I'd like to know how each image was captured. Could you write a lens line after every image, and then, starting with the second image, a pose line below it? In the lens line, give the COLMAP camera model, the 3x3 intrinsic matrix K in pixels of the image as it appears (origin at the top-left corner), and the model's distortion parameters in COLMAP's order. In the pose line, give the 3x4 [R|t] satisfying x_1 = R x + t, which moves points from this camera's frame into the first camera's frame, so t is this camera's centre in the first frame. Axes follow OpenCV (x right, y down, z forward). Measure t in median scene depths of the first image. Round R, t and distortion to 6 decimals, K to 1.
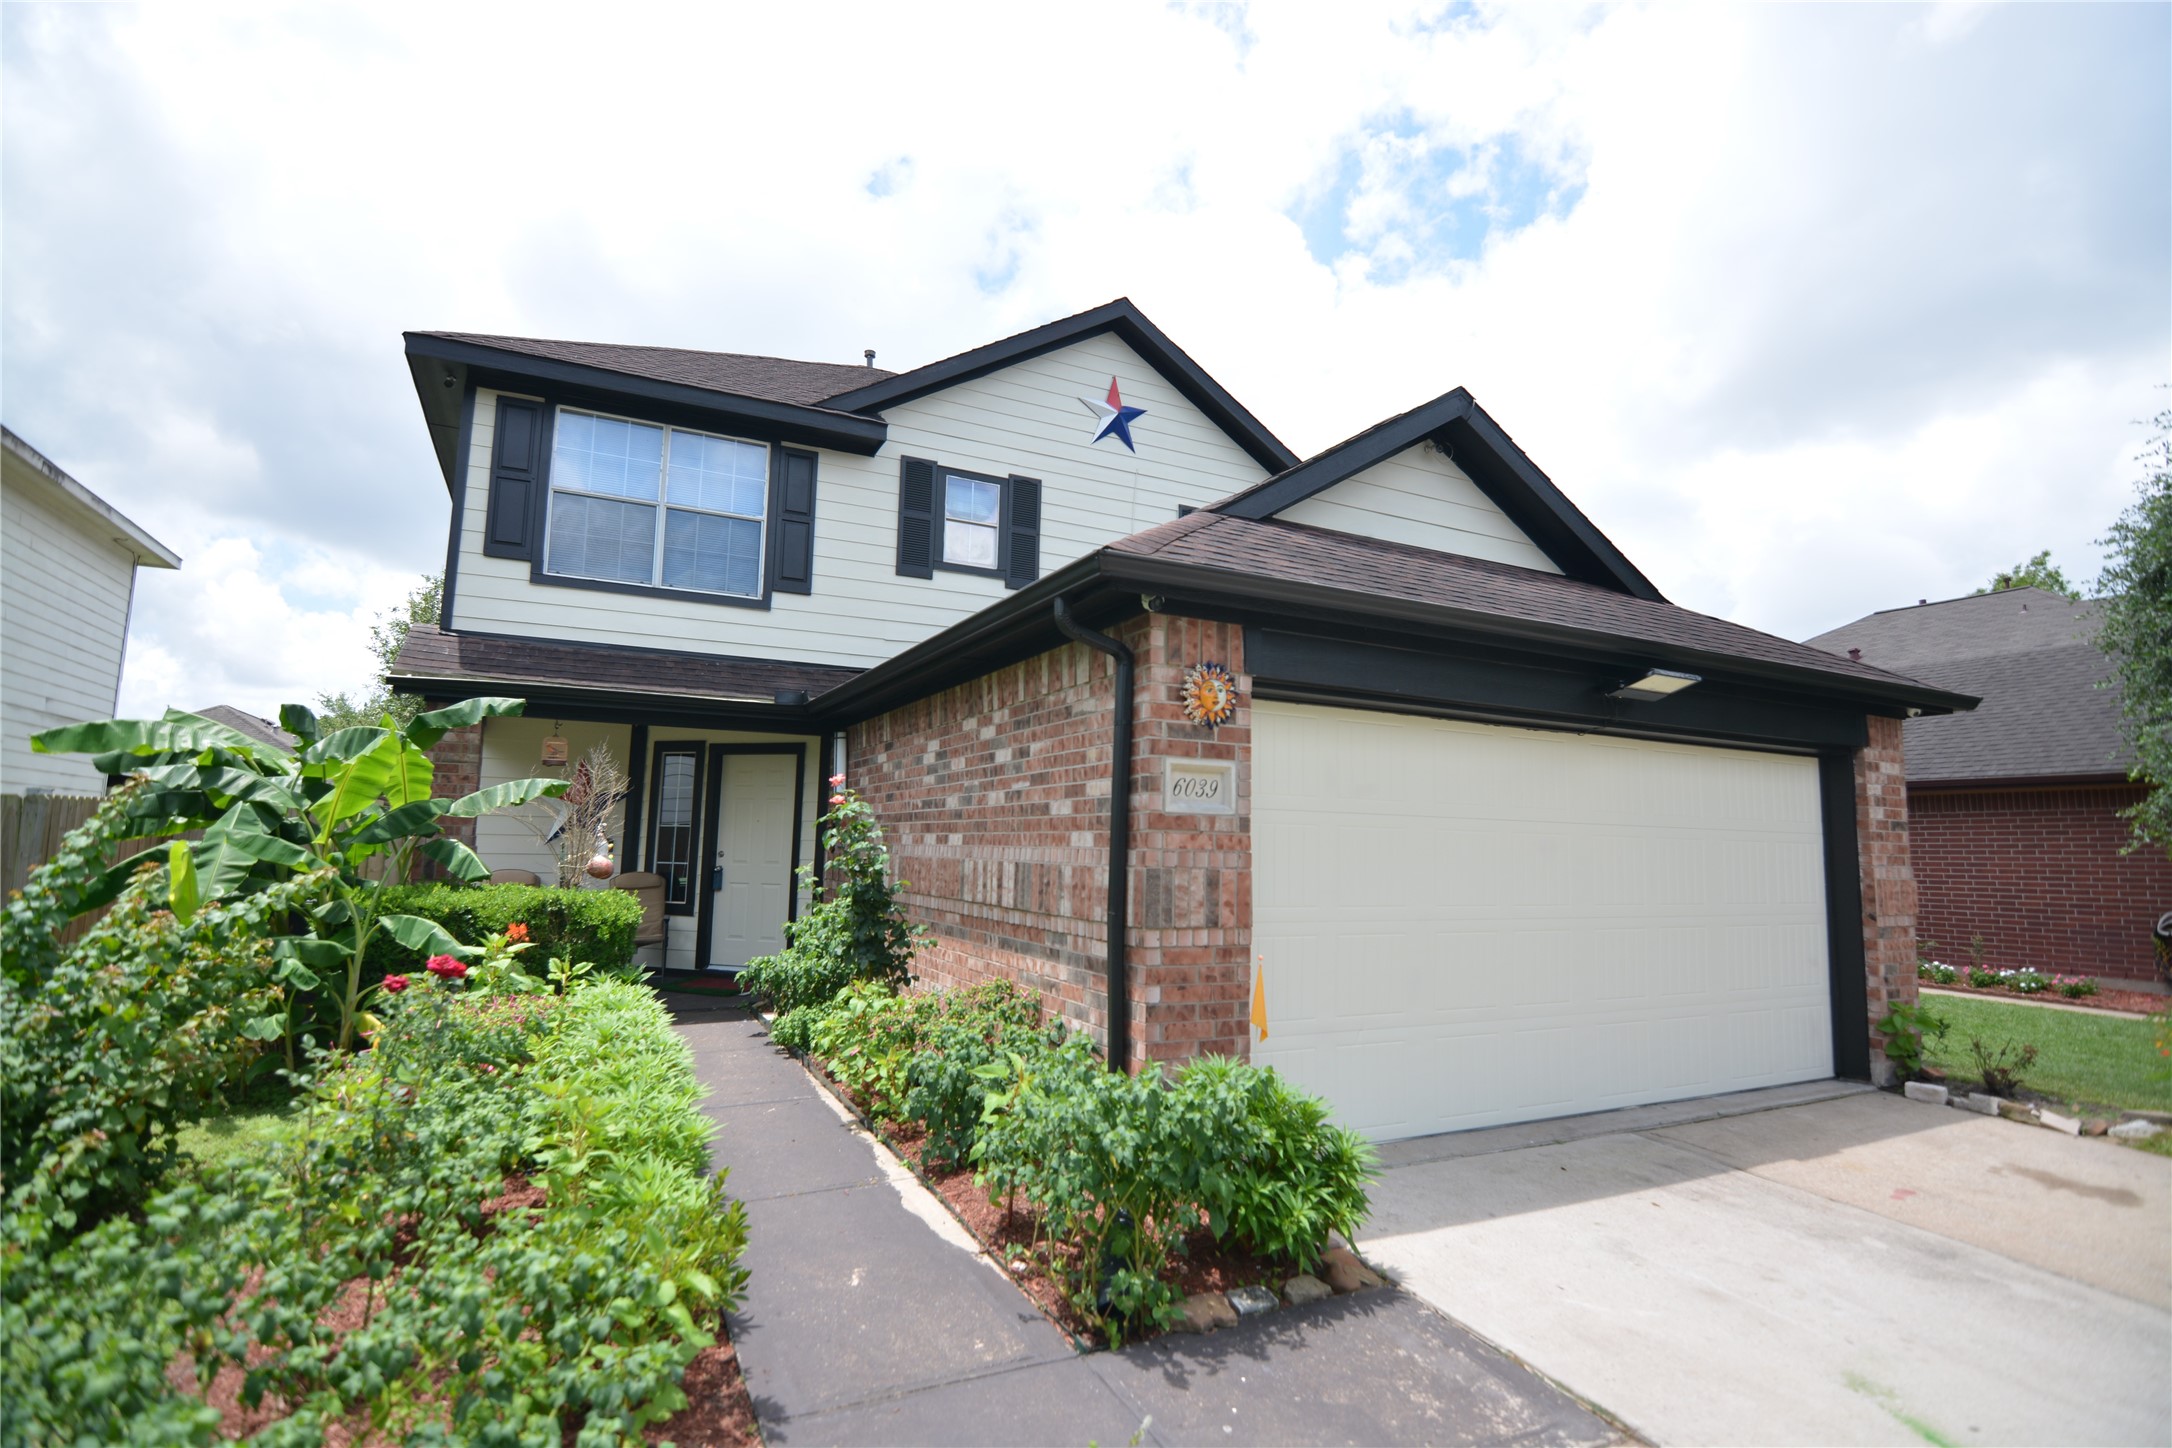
lens RADIAL K [[1034.6, 0, 1084.6], [0, 1034.6, 725.1], [0, 0, 1]] dist [-0.018665, -0.001350]
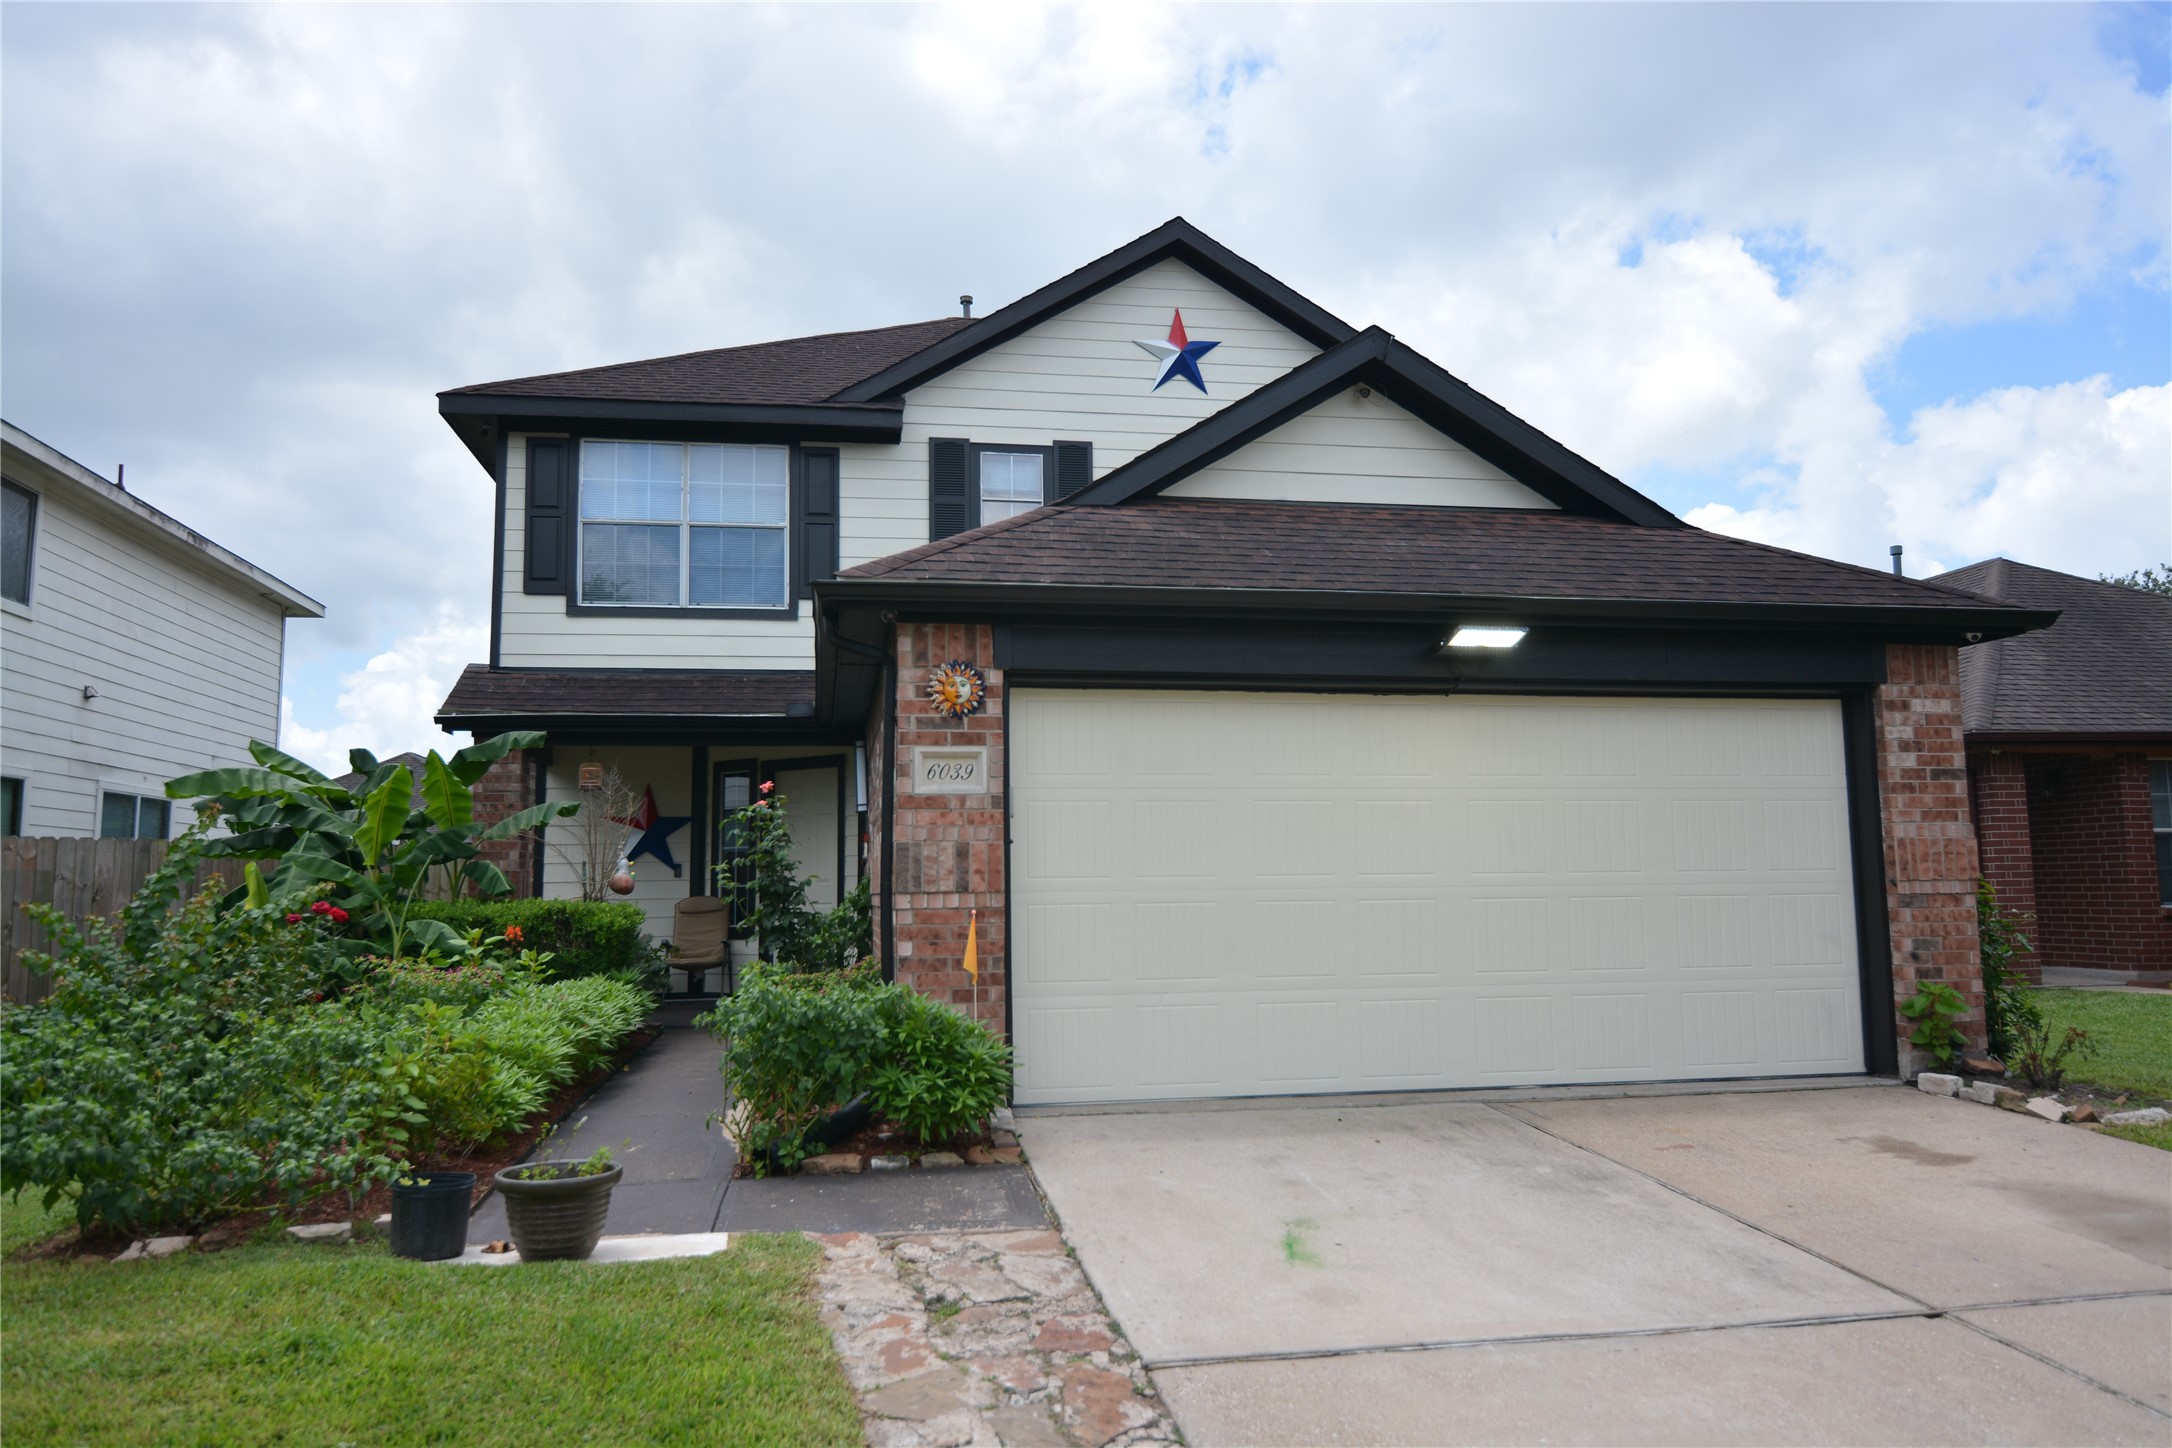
lens RADIAL K [[1446.6, 0, 1086.3], [0, 1446.6, 738.0], [0, 0, 1]] dist [-0.005668, -0.001178]
pose [[0.958839, -0.063679, -0.276718, 0.430411], [0.067286, 0.997727, 0.003547, 0.017166], [0.275864, -0.022020, 0.960944, -0.305182]]
